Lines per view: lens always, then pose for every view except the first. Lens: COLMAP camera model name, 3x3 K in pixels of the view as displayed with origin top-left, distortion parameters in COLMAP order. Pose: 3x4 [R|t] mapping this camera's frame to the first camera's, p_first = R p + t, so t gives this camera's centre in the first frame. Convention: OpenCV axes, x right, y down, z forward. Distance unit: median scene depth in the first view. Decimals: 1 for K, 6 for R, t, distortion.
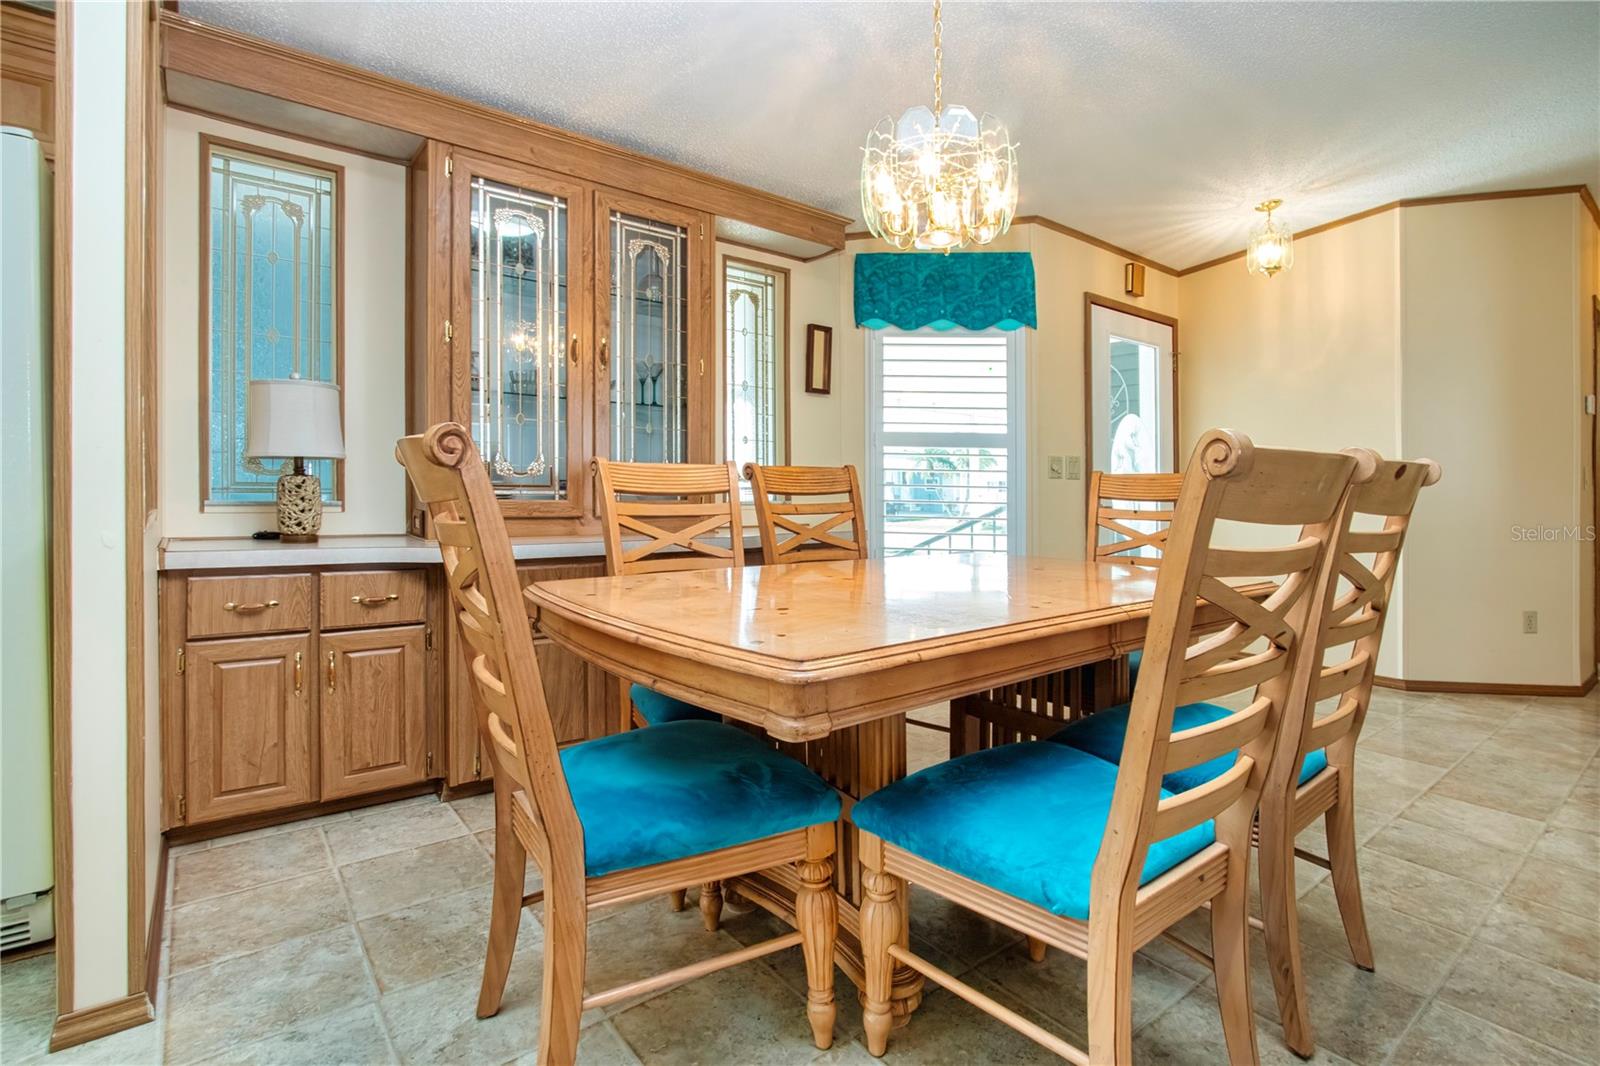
lens RADIAL K [[772.2, 0, 832.1], [0, 772.2, 469.5], [0, 0, 1]] dist [-0.022481, 0.000273]
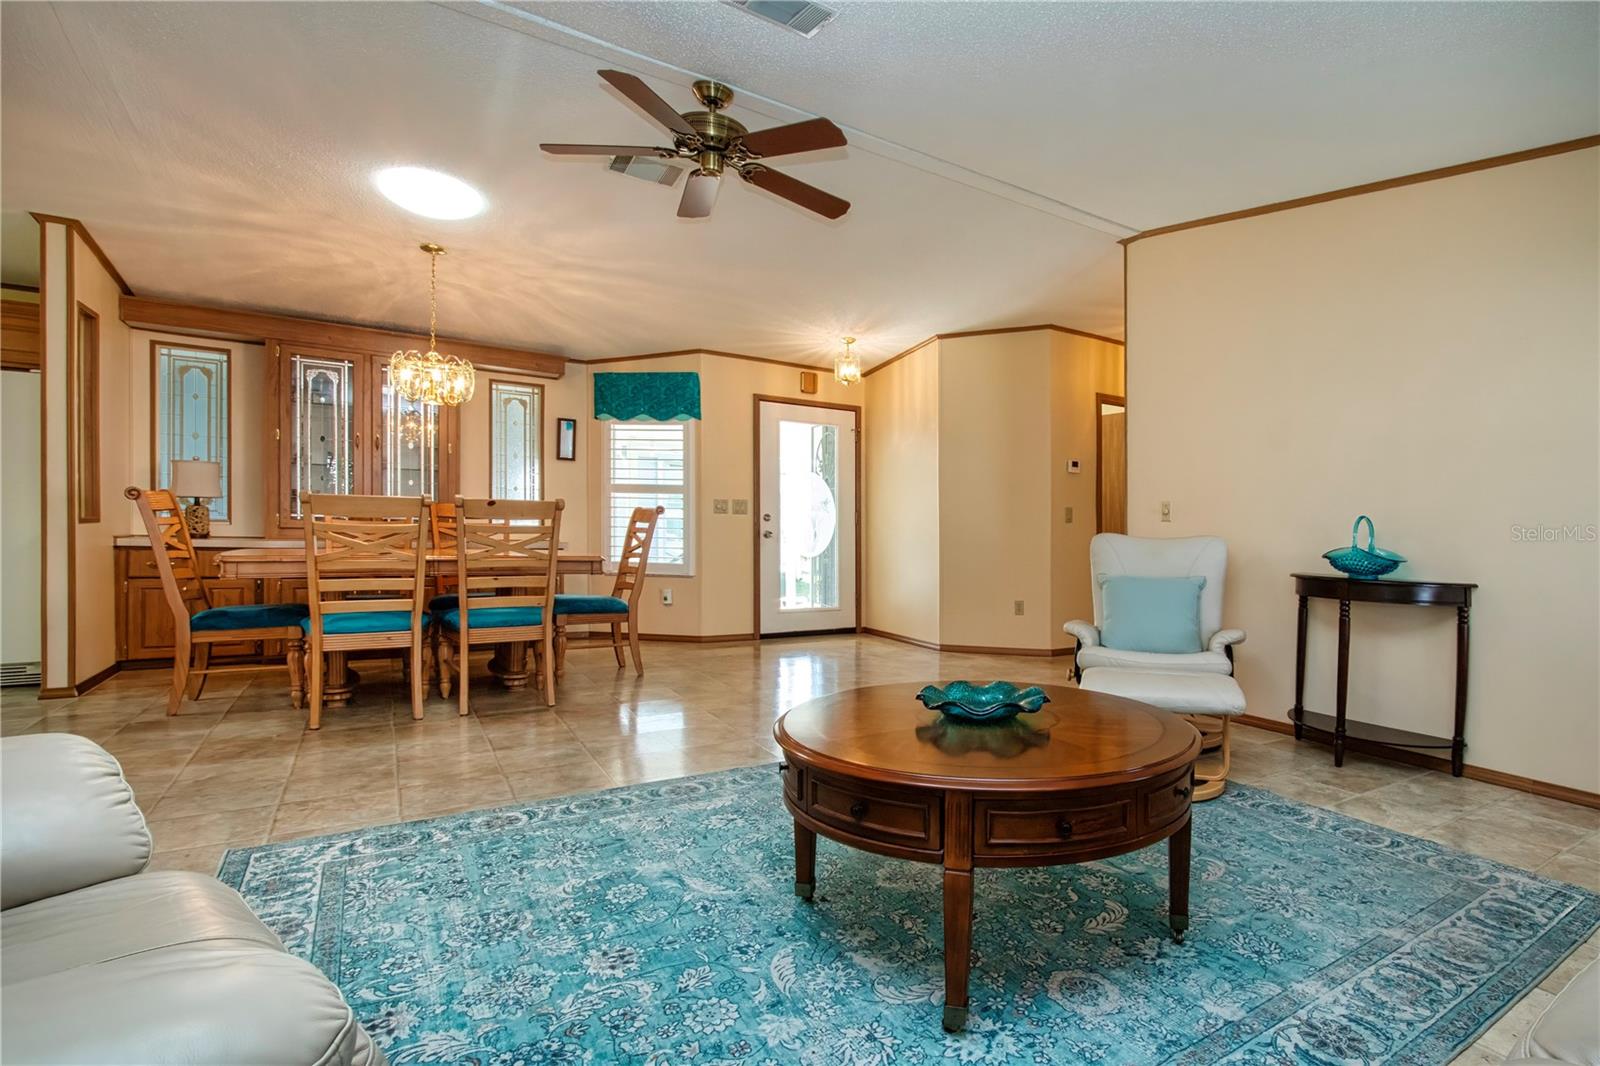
lens RADIAL K [[785.6, 0, 978.1], [0, 785.6, 524.6], [0, 0, 1]] dist [-0.017907, 0.000960]
pose [[0.999191, 0.005075, -0.039902, 0.911547], [-0.004675, 0.999938, 0.010105, 0.016673], [0.039951, -0.009910, 0.999153, -0.611292]]
